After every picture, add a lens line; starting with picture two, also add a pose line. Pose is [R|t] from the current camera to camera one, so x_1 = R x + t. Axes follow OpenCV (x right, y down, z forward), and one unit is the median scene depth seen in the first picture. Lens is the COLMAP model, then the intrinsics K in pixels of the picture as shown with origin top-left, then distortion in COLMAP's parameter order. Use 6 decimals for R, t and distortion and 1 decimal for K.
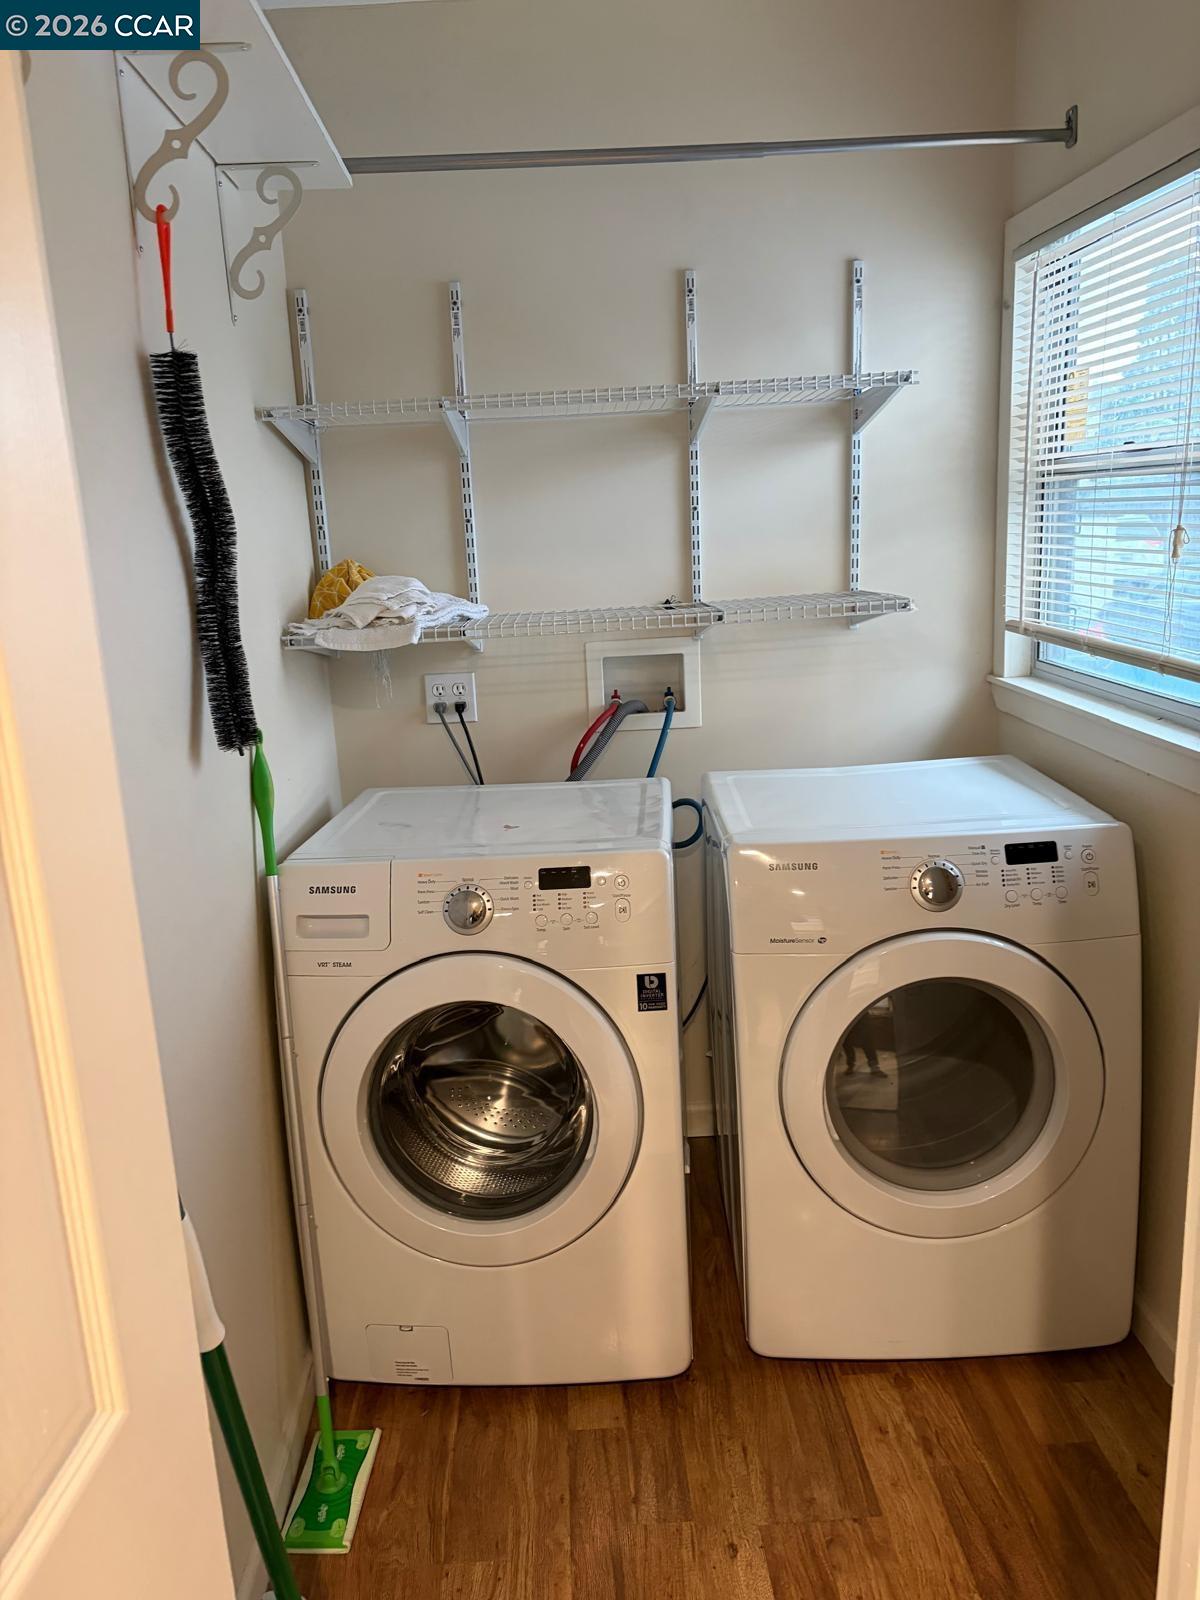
lens RADIAL K [[1225.4, 0, 588.5], [0, 1225.4, 799.6], [0, 0, 1]] dist [0.031081, -0.021953]
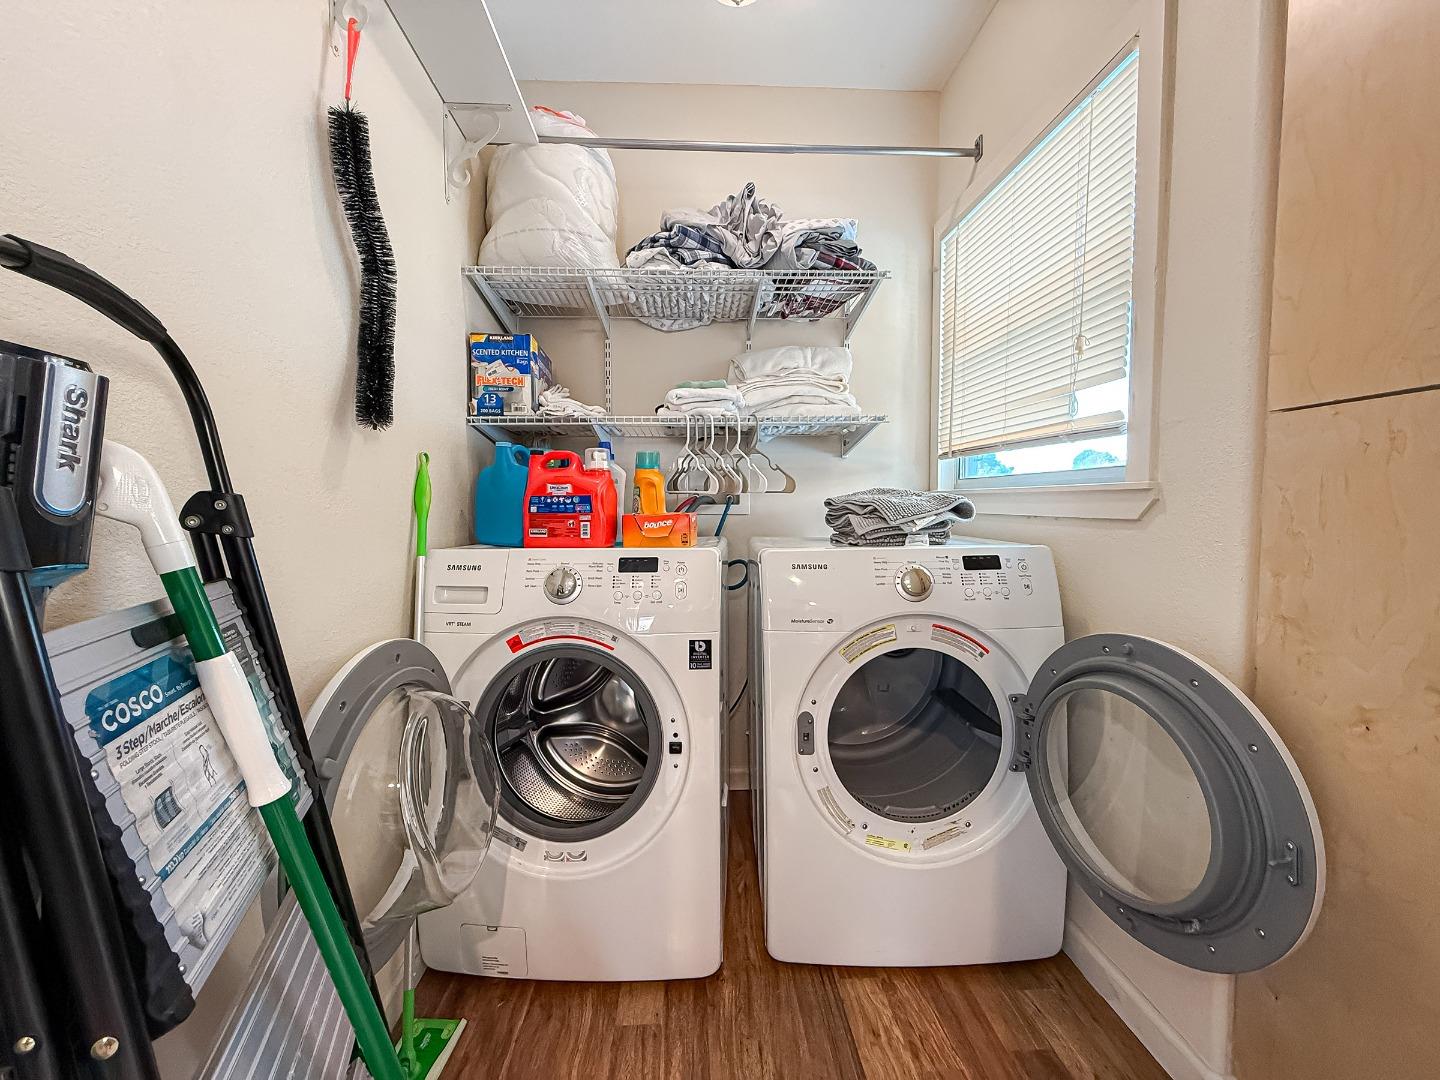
lens RADIAL K [[578.4, 0, 718.0], [0, 578.4, 544.0], [0, 0, 1]] dist [0.000413, -0.000730]
pose [[0.998827, 0.043993, 0.020242, 0.051069], [-0.039969, 0.984920, -0.168332, 0.138503], [-0.027342, 0.167325, 0.985523, 0.359102]]
